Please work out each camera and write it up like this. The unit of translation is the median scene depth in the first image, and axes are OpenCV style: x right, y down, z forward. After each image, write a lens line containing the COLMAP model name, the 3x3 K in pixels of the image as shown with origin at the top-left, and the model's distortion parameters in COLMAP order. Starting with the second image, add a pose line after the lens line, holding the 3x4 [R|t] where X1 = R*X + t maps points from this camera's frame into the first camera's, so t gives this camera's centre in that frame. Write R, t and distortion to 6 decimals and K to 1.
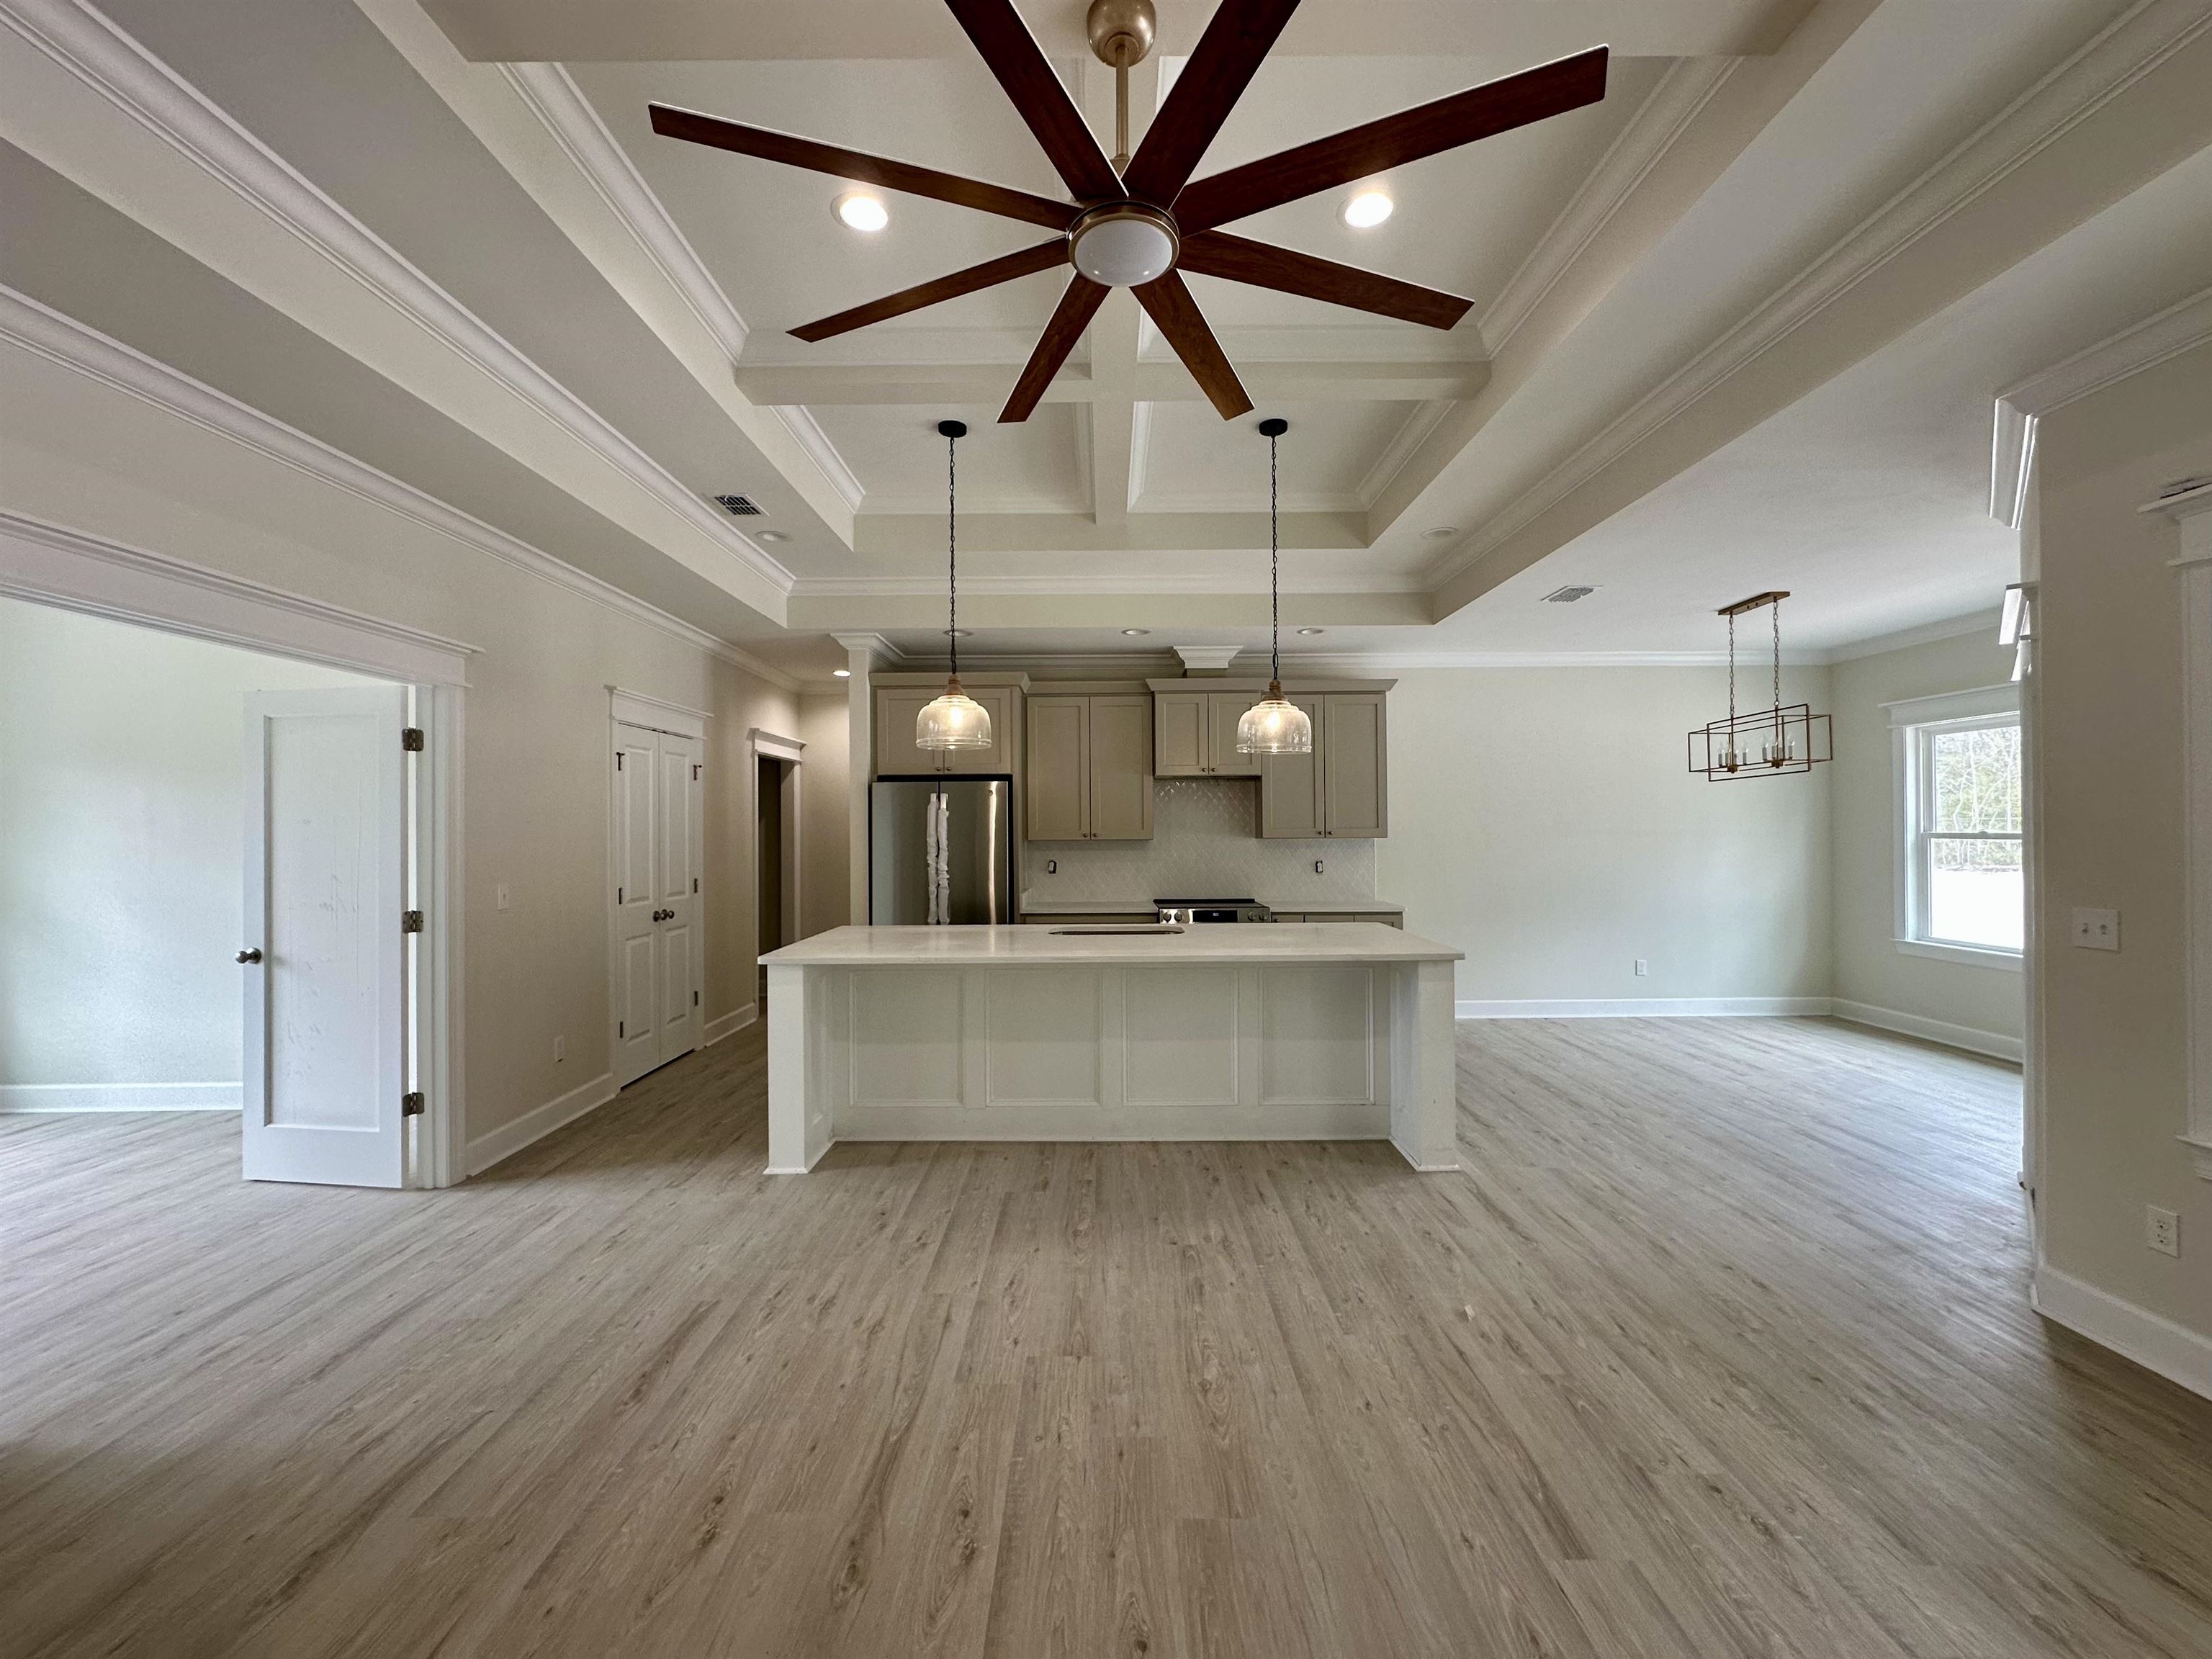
lens RADIAL K [[878.6, 0, 1100.9], [0, 878.6, 824.2], [0, 0, 1]] dist [-0.004705, 0.001347]
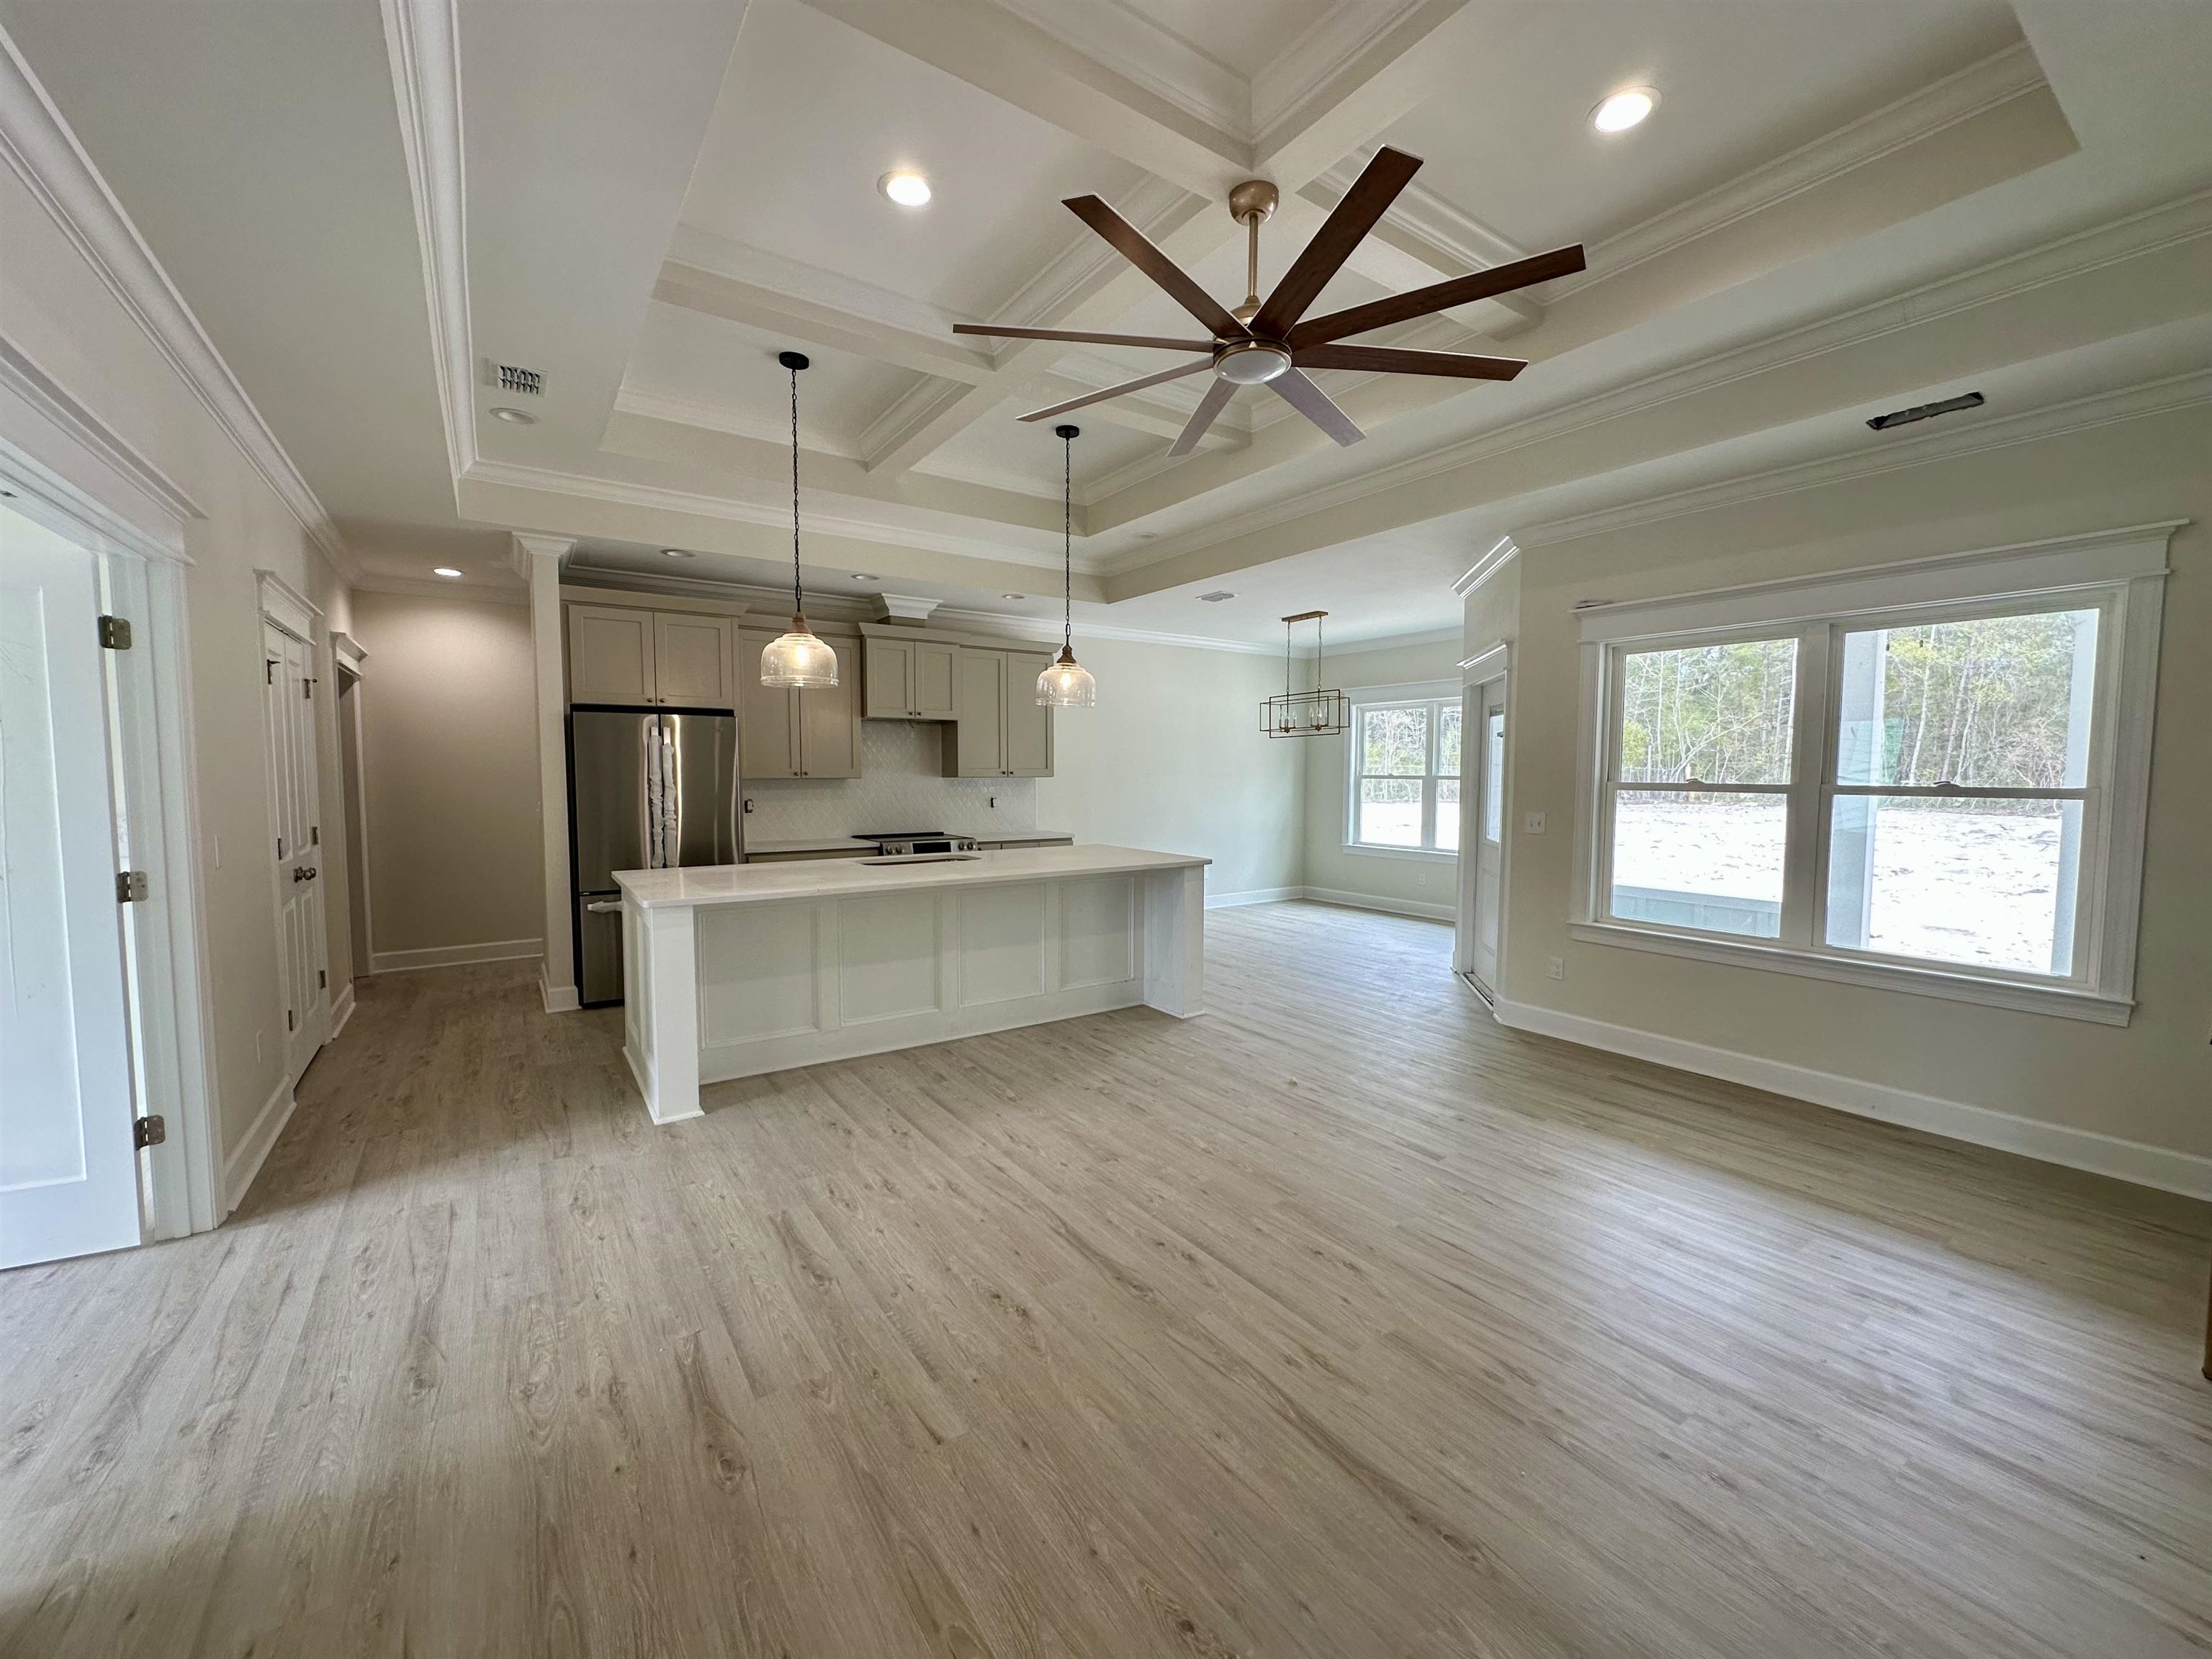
lens RADIAL K [[878.6, 0, 1105.0], [0, 878.6, 824.7], [0, 0, 1]] dist [-0.004705, 0.001347]
pose [[0.823703, -0.027138, 0.566371, -0.502382], [-0.011255, 0.997875, 0.064181, 0.004321], [-0.566910, -0.059241, 0.821647, -0.044896]]
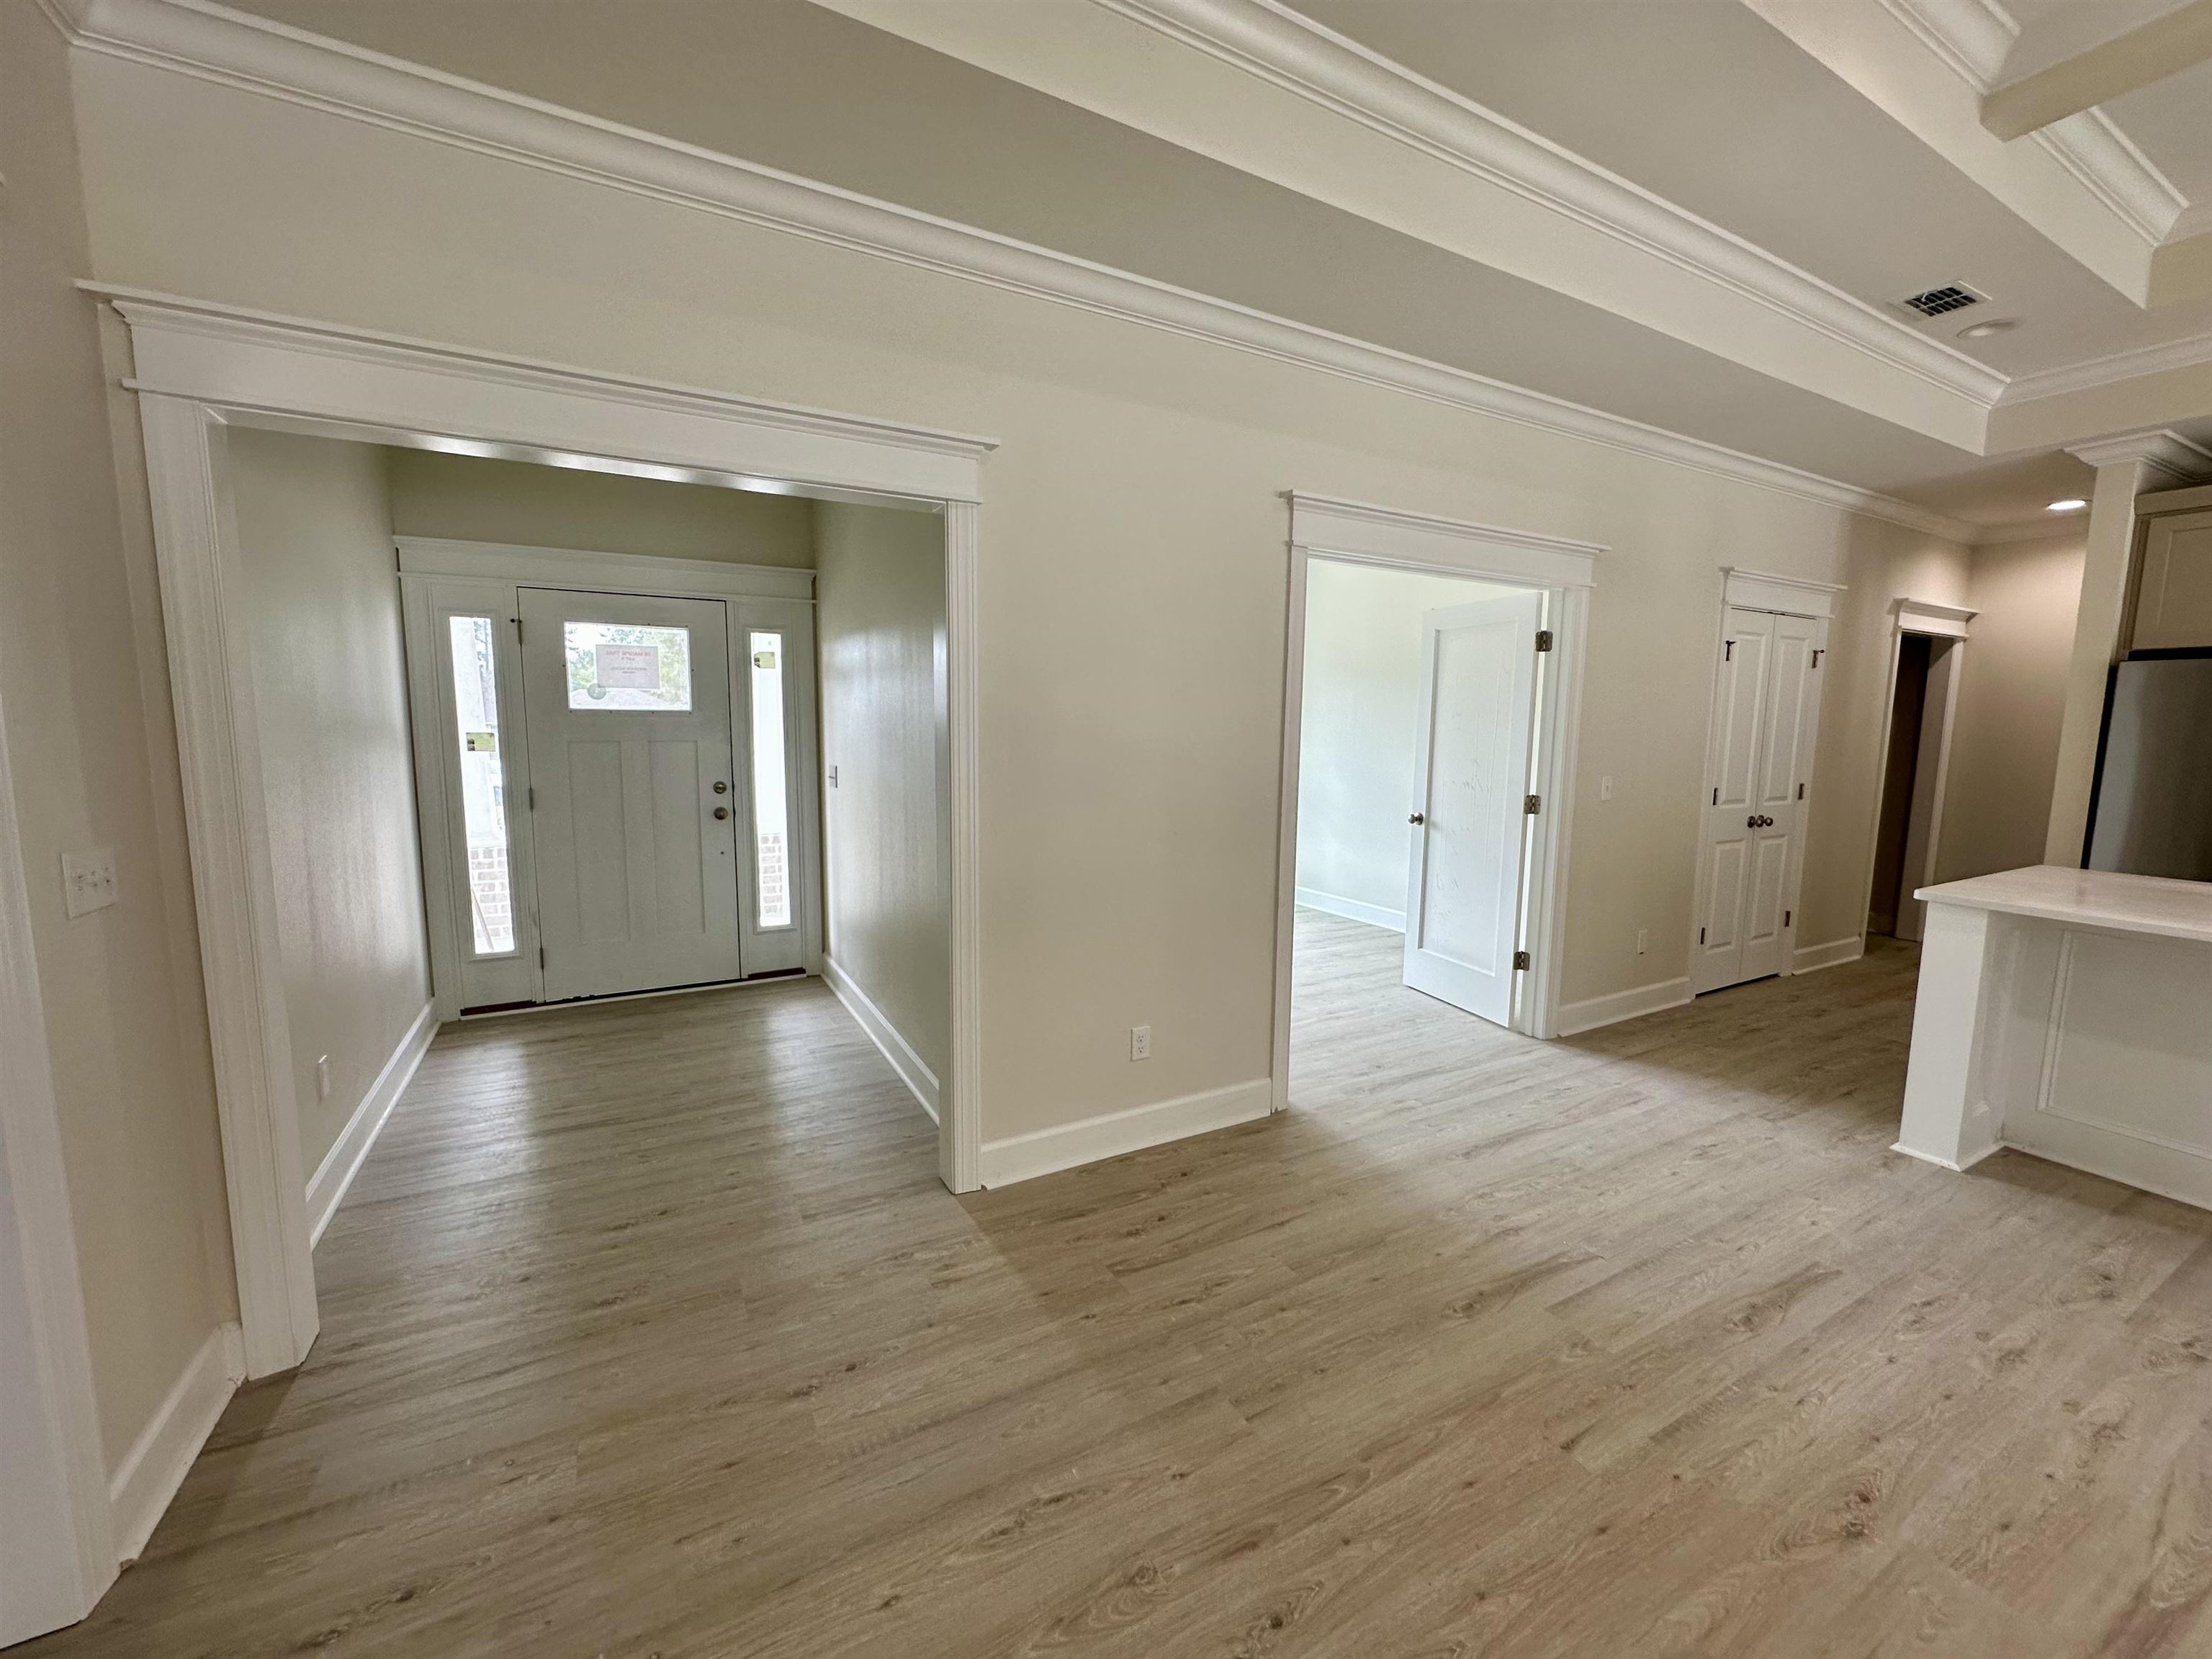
lens RADIAL K [[878.6, 0, 1108.6], [0, 878.6, 823.5], [0, 0, 1]] dist [-0.004705, 0.001347]
pose [[0.485019, 0.116531, -0.866704, -0.060175], [-0.009961, 0.991754, 0.127770, -0.003868], [0.874447, -0.053338, 0.482181, -0.027393]]
